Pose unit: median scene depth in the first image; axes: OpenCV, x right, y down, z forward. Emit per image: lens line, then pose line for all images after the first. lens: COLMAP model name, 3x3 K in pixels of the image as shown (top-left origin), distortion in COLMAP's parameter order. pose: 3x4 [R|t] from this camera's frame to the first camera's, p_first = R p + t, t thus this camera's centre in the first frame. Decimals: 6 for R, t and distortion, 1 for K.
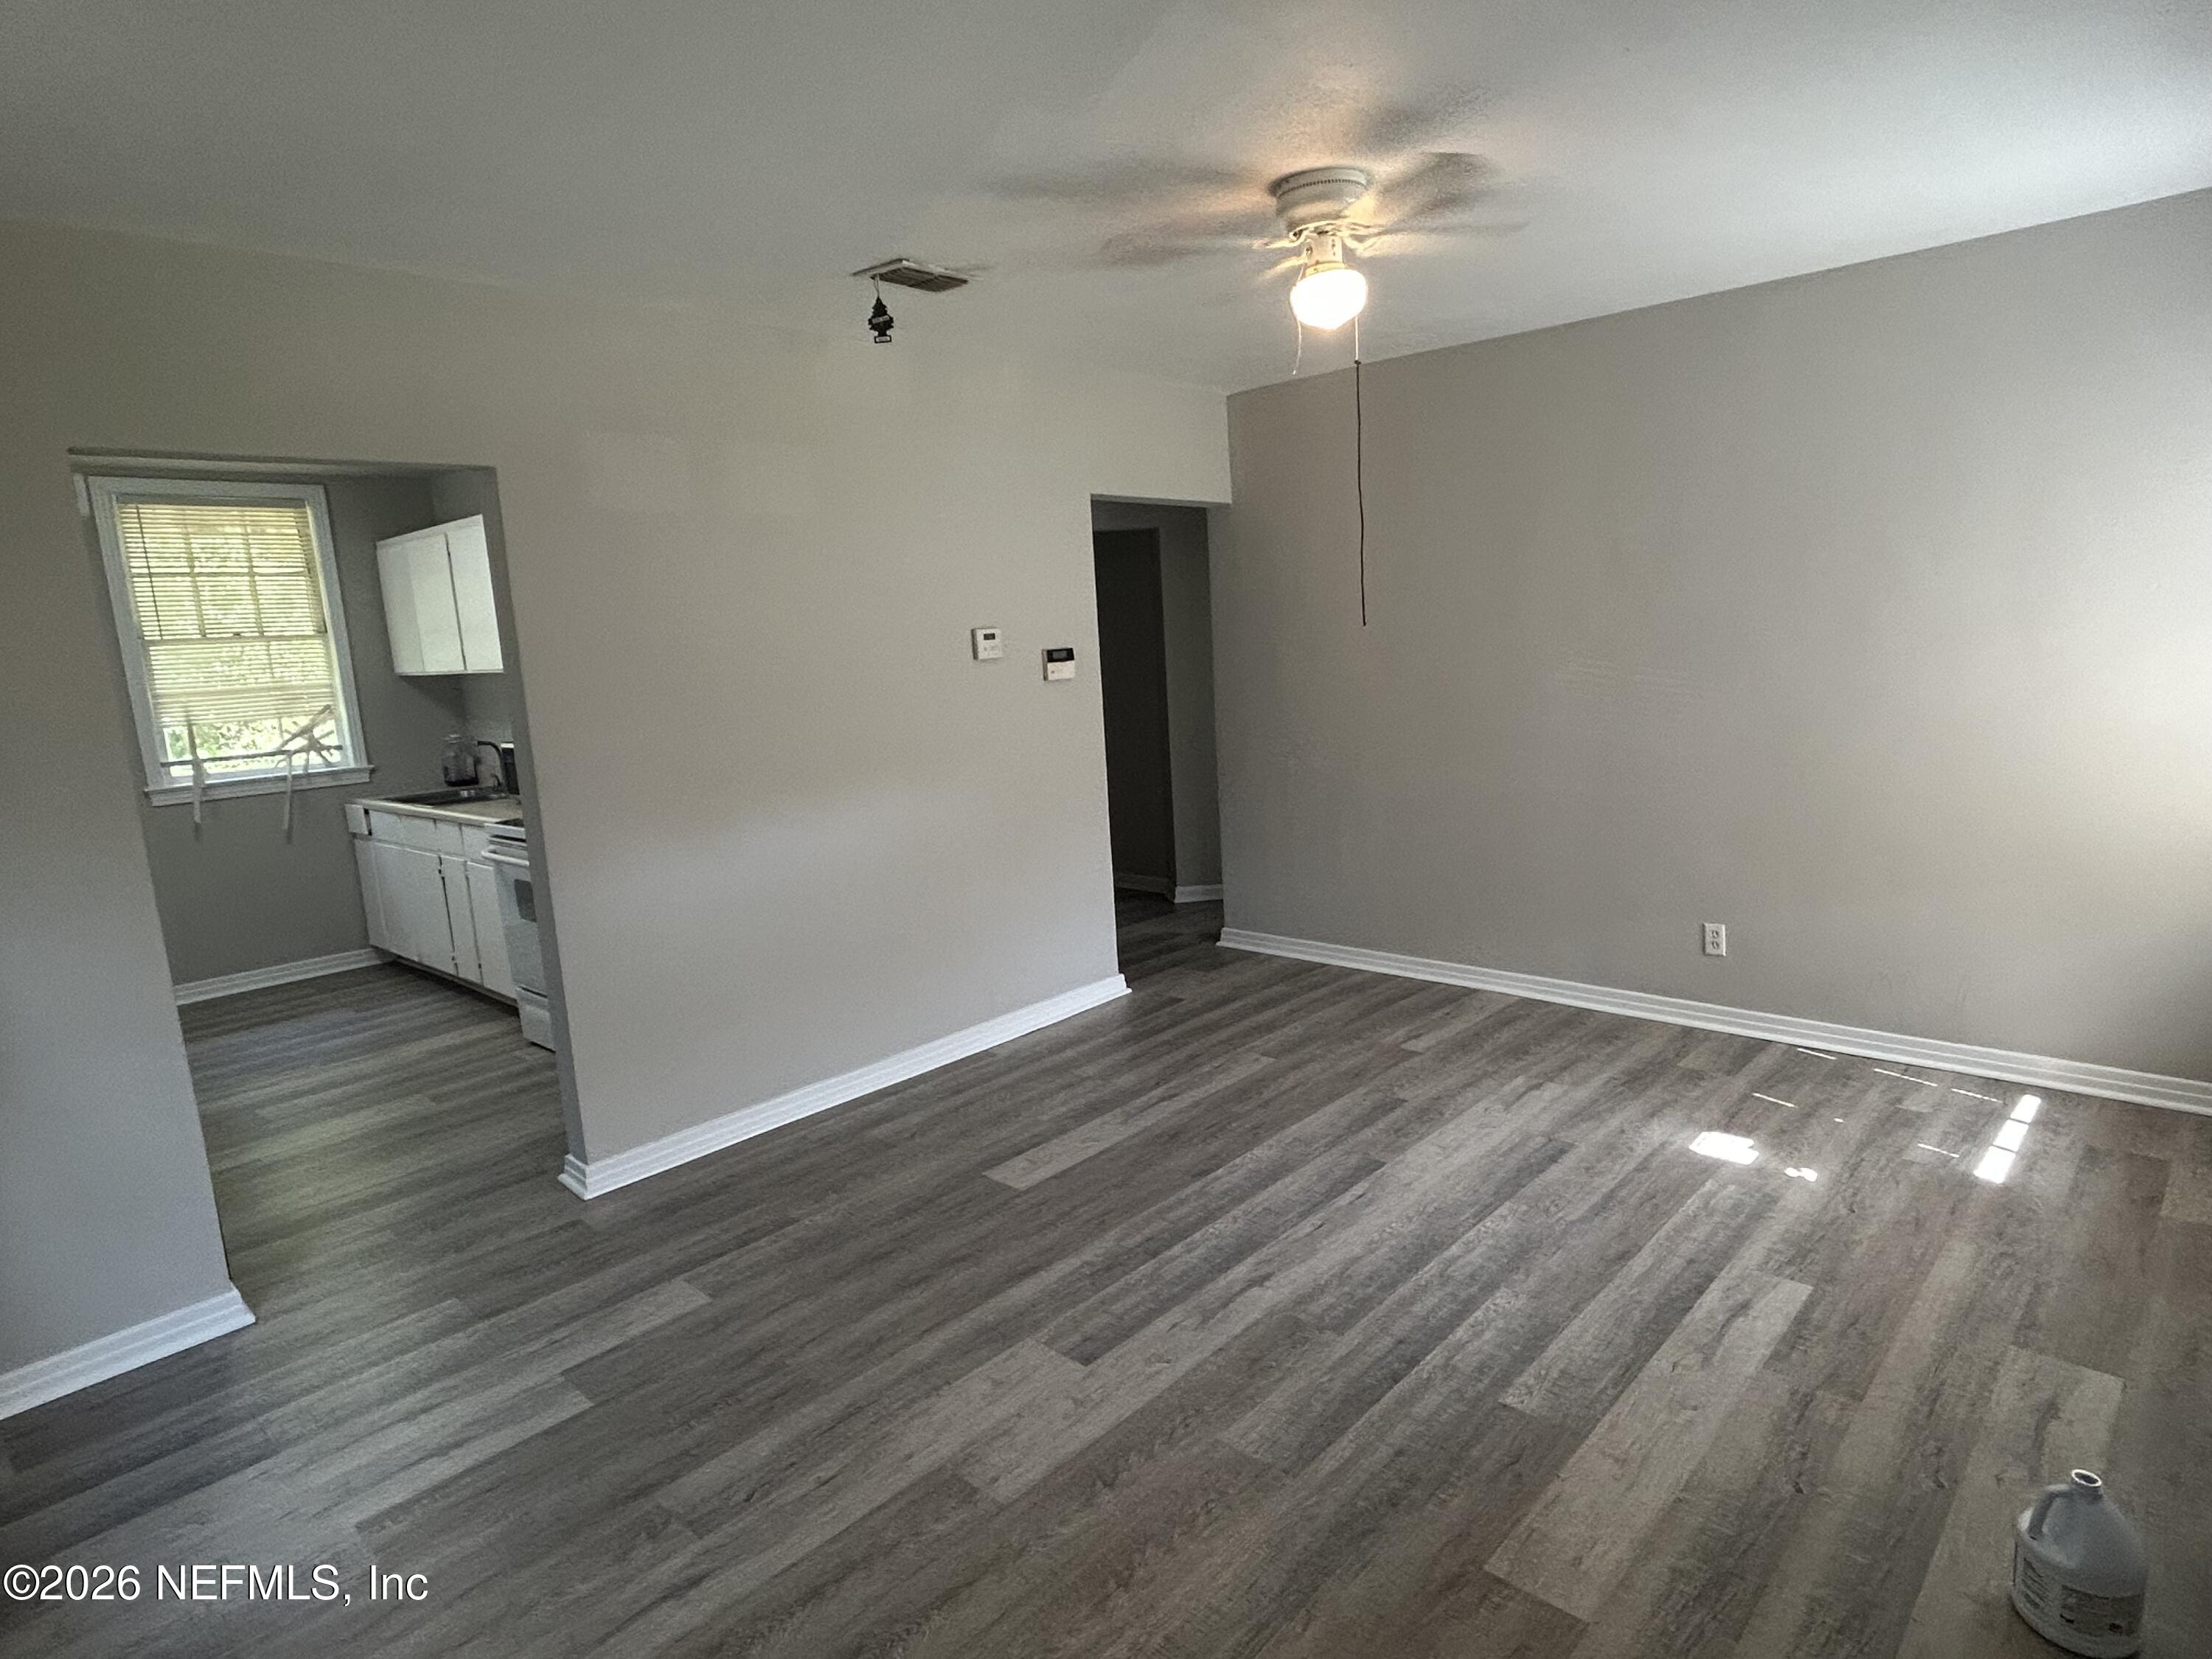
lens RADIAL K [[1241.6, 0, 1106.0], [0, 1241.6, 829.5], [0, 0, 1]] dist [0.000635, -0.000143]
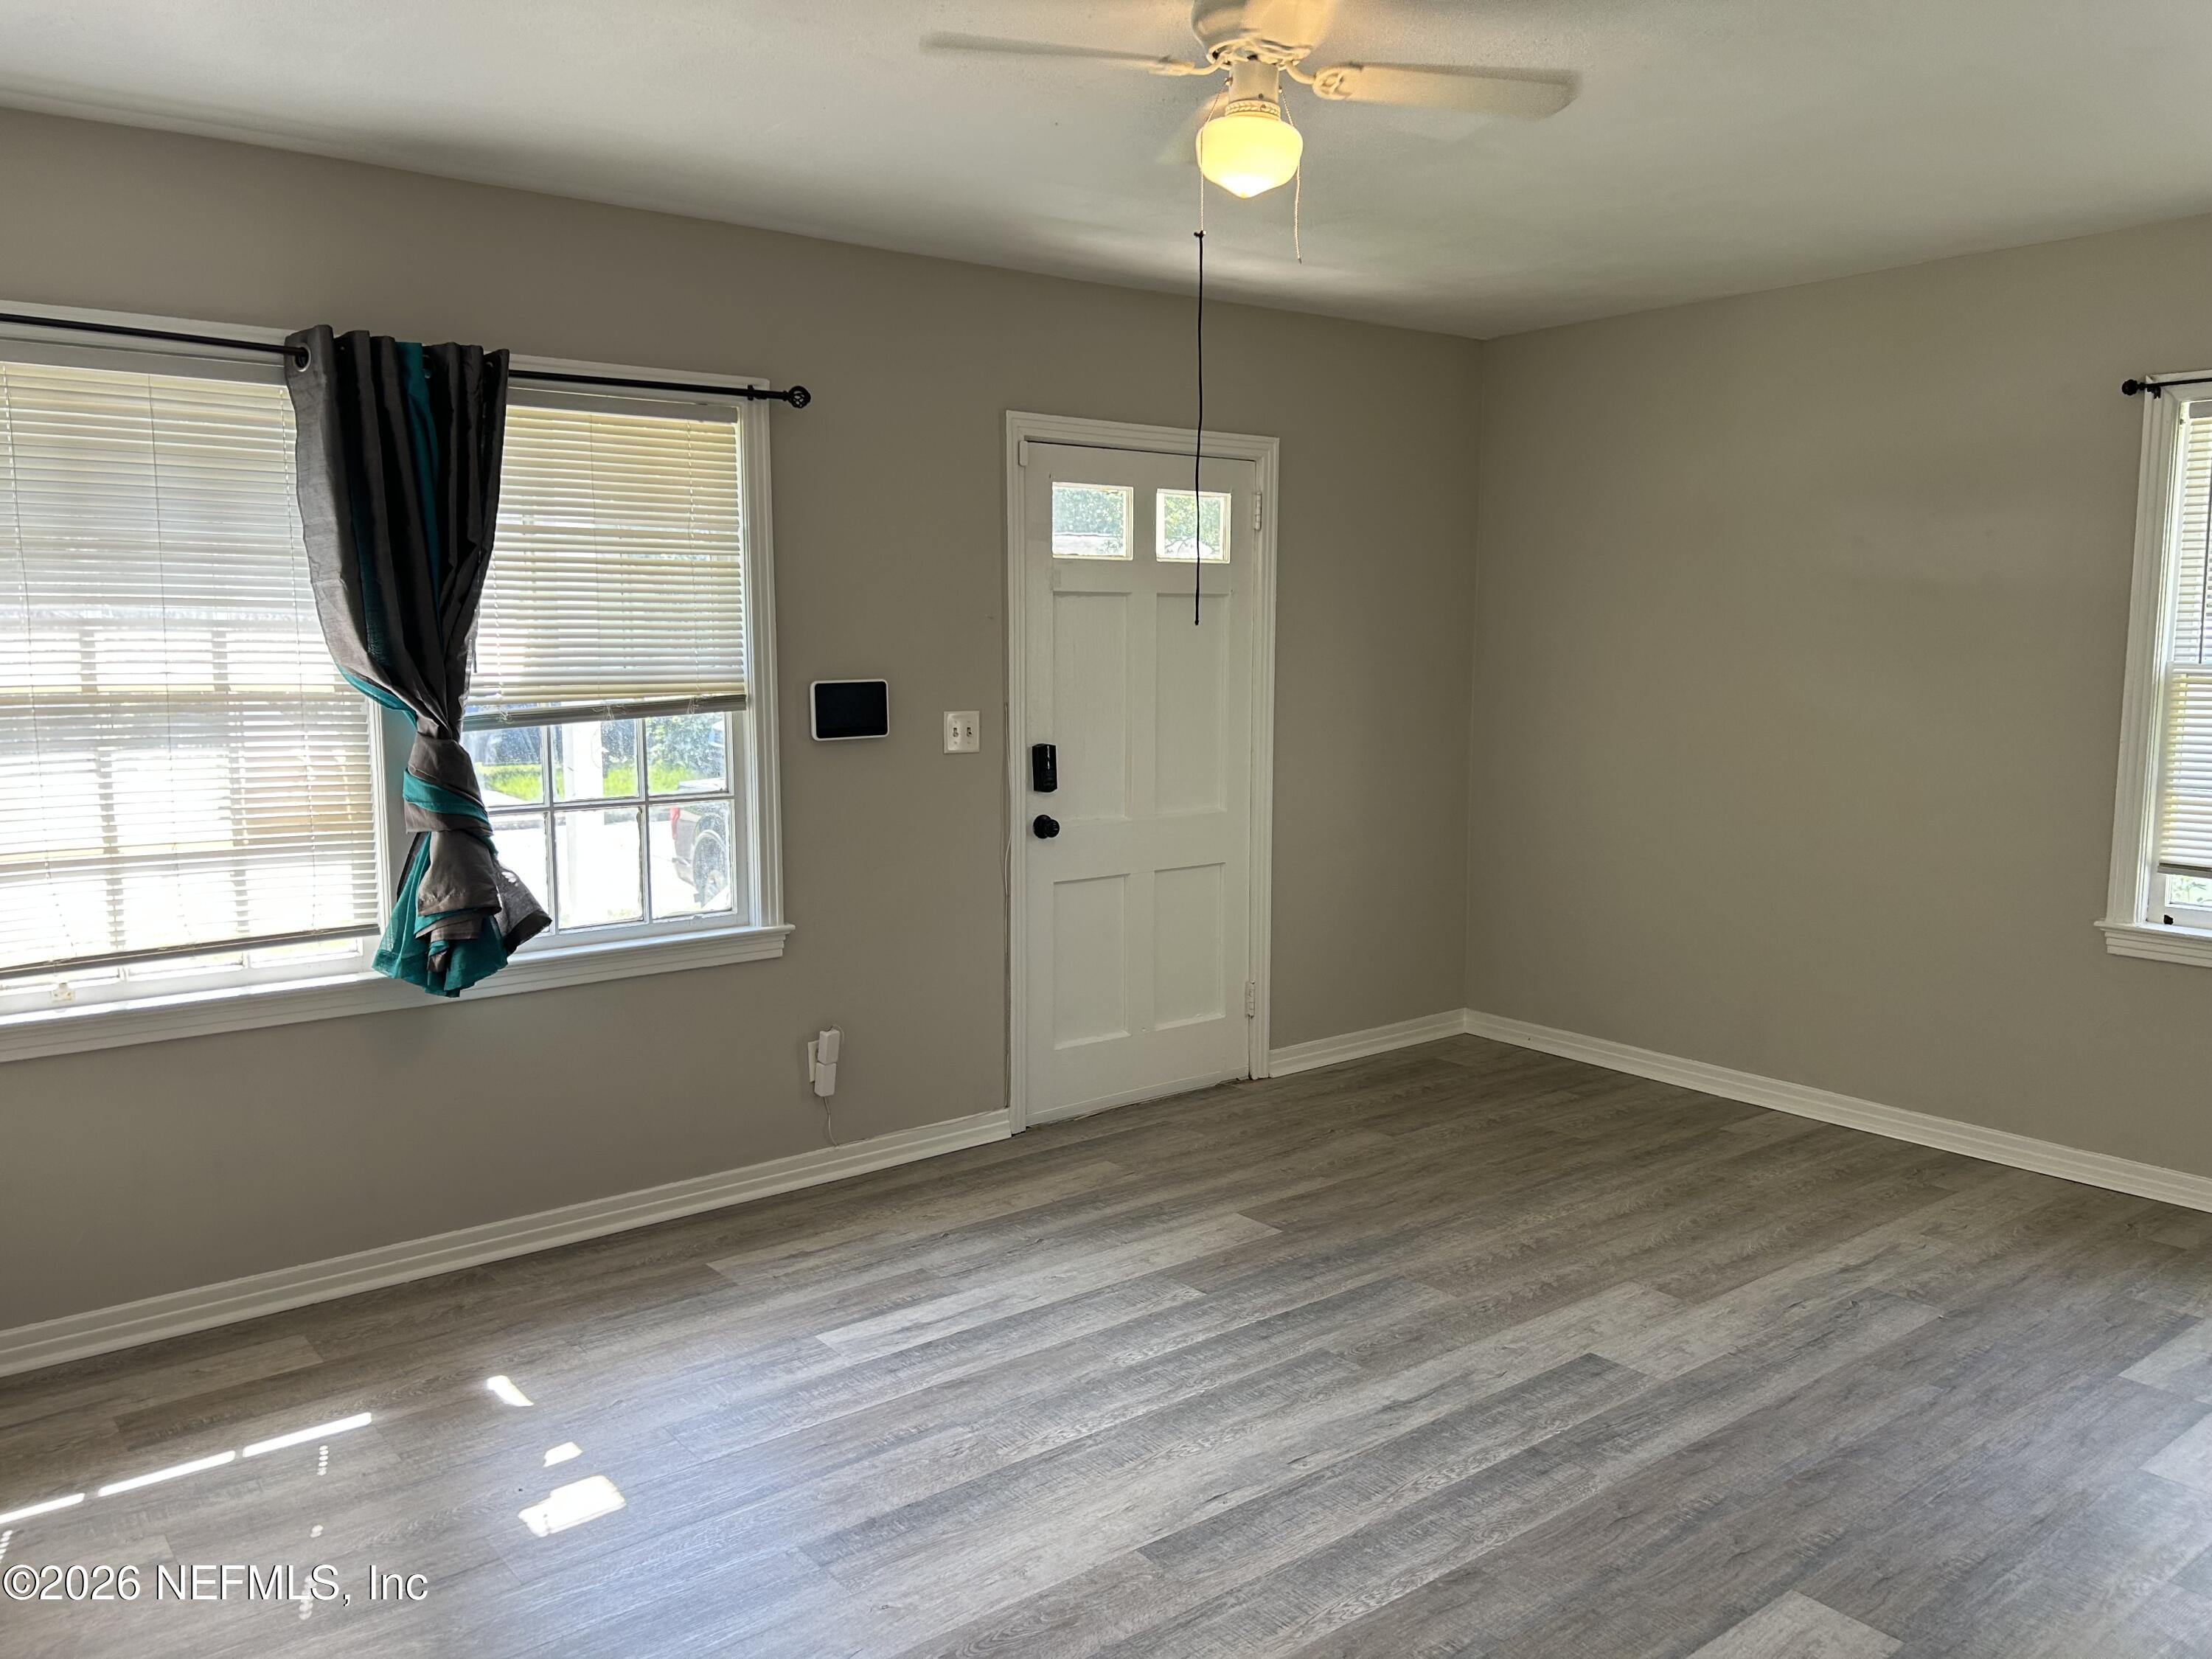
lens RADIAL K [[1647.0, 0, 1106.0], [0, 1647.0, 829.5], [0, 0, 1]] dist [-0.003442, -0.001439]
pose [[-0.987140, 0.043437, 0.153845, 0.132995], [0.085394, 0.956846, 0.277764, -0.328919], [-0.135141, 0.287329, -0.948250, 2.006417]]
